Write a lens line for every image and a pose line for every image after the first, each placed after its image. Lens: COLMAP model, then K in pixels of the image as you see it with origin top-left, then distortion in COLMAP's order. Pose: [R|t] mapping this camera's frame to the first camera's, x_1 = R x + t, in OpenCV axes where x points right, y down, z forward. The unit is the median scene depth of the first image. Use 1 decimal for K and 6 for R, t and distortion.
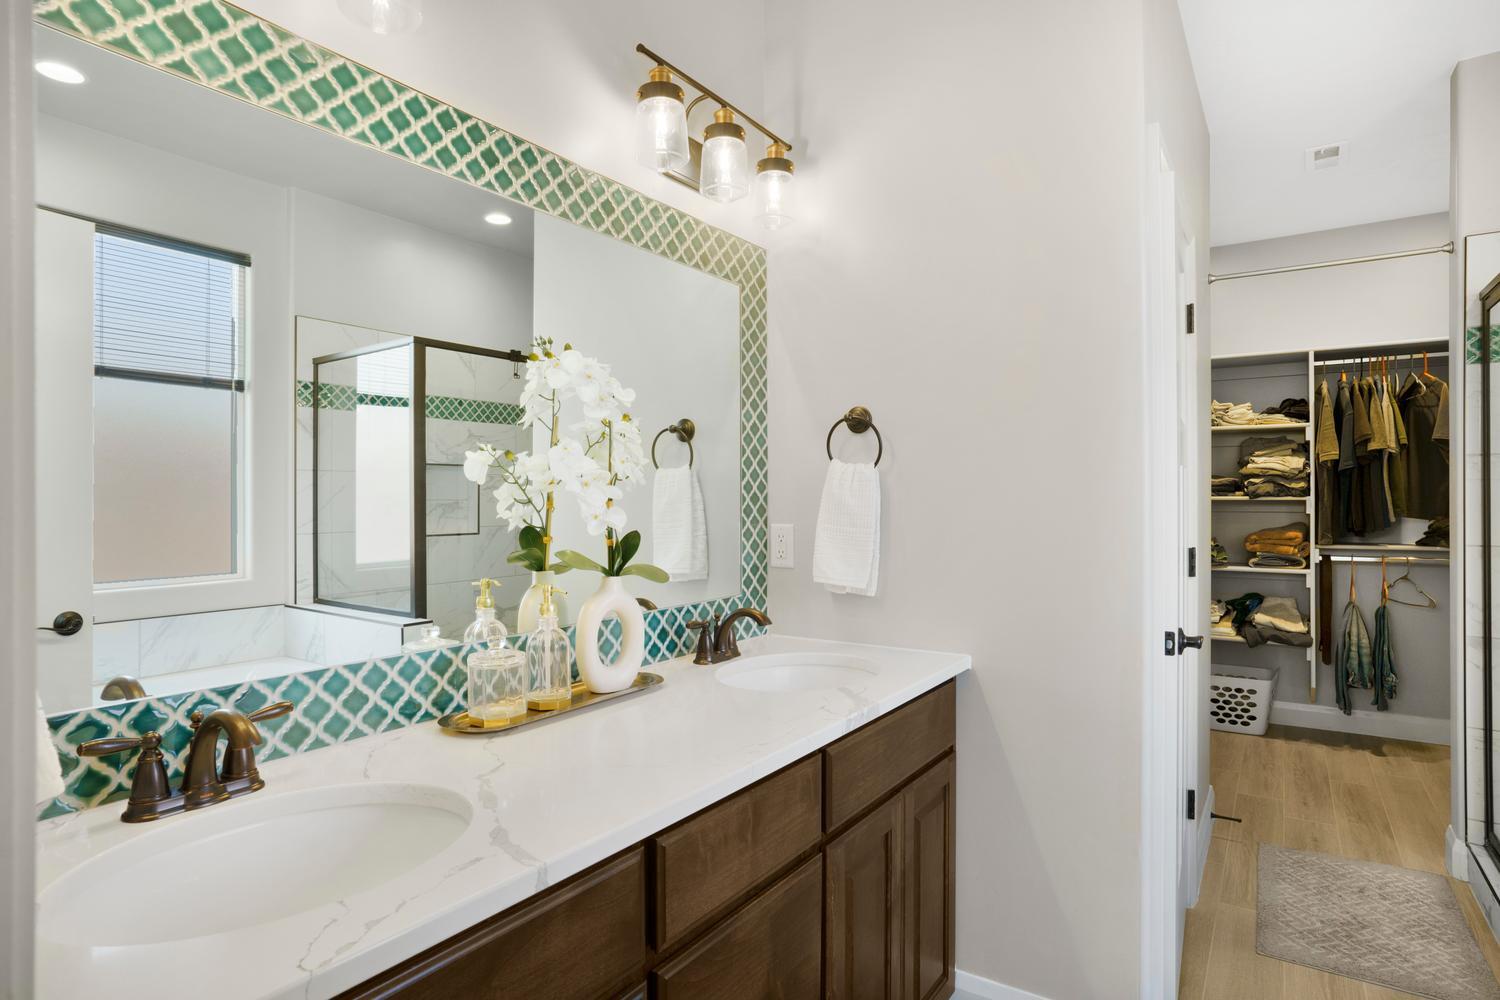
lens RADIAL K [[769.2, 0, 750.0], [0, 769.2, 500.0], [0, 0, 1]] dist [-0.062363, 0.034996]
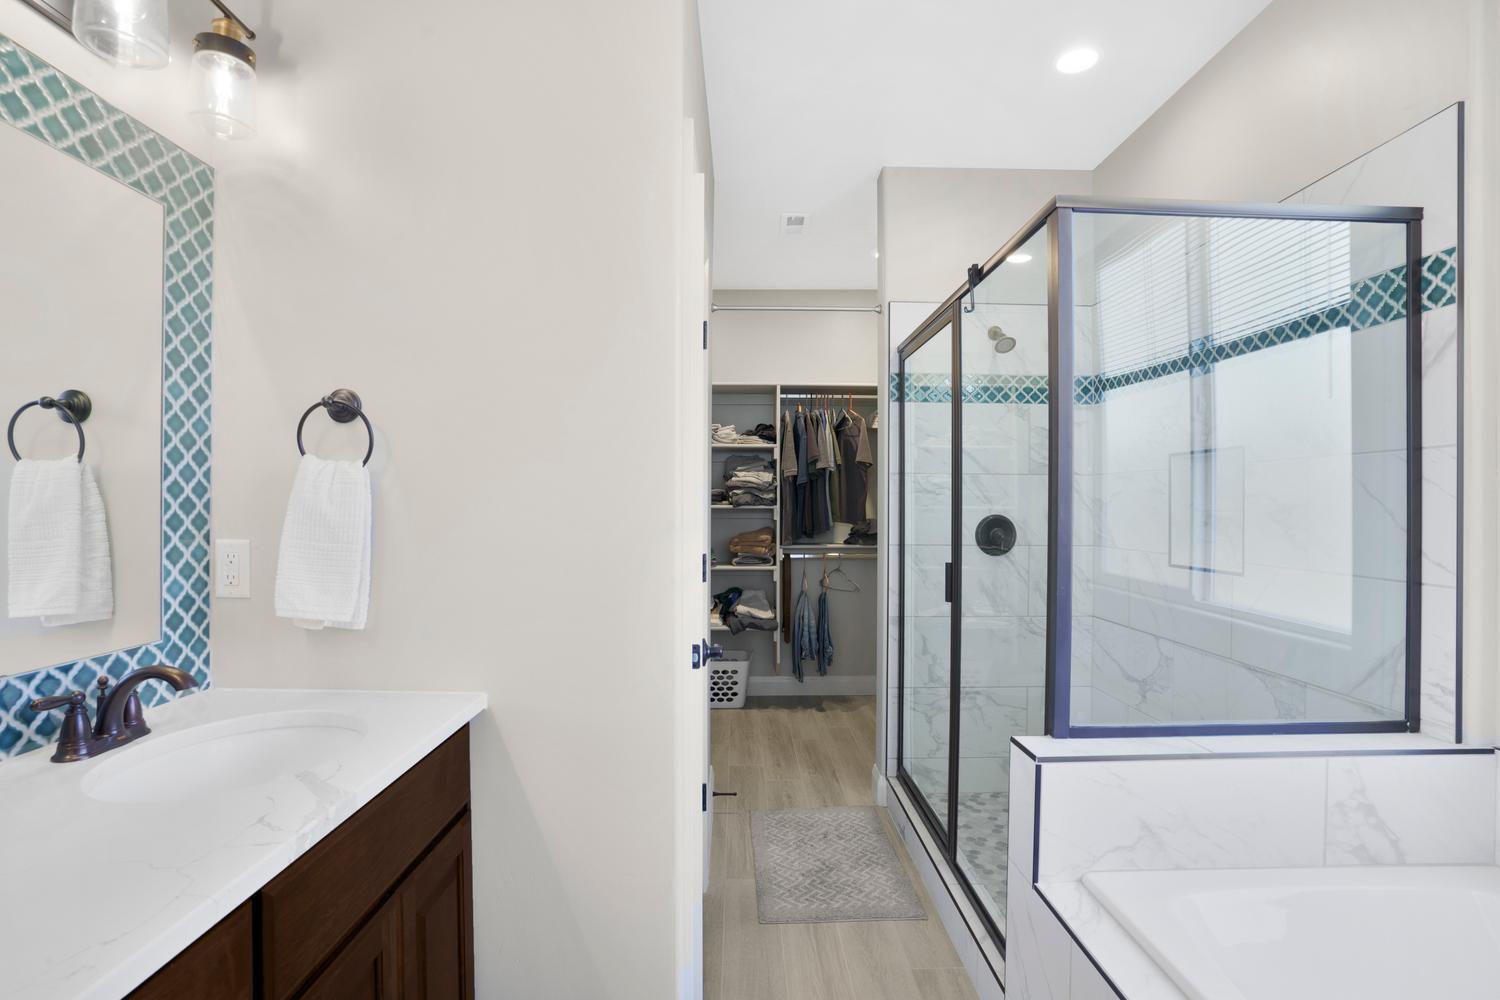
lens RADIAL K [[741.7, 0, 750.0], [0, 741.7, 500.0], [0, 0, 1]] dist [-0.074376, 0.038938]
pose [[0.812831, 0.008477, 0.582438, 0.037467], [-0.002596, 0.999937, -0.010930, -0.000761], [-0.582493, 0.007372, 0.812802, 0.123105]]
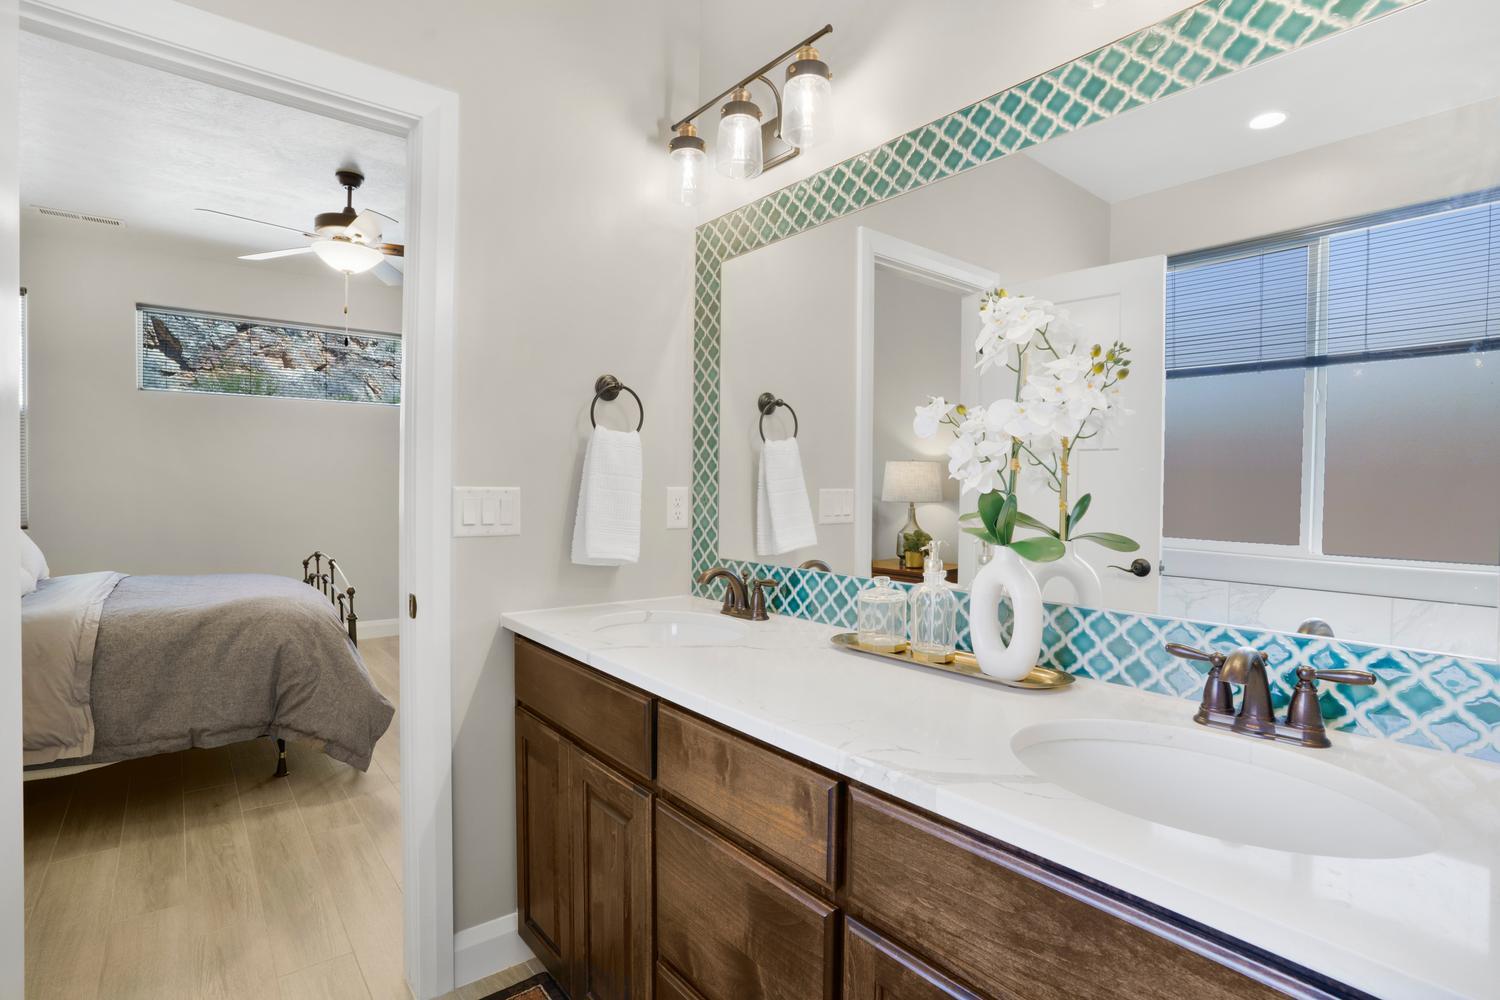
lens RADIAL K [[741.7, 0, 750.0], [0, 741.7, 500.0], [0, 0, 1]] dist [-0.074376, 0.038938]
pose [[-0.272934, 0.033753, -0.961440, 0.464775], [0.006394, 0.999426, 0.033272, 0.010017], [0.962011, 0.002933, -0.272994, 0.627751]]
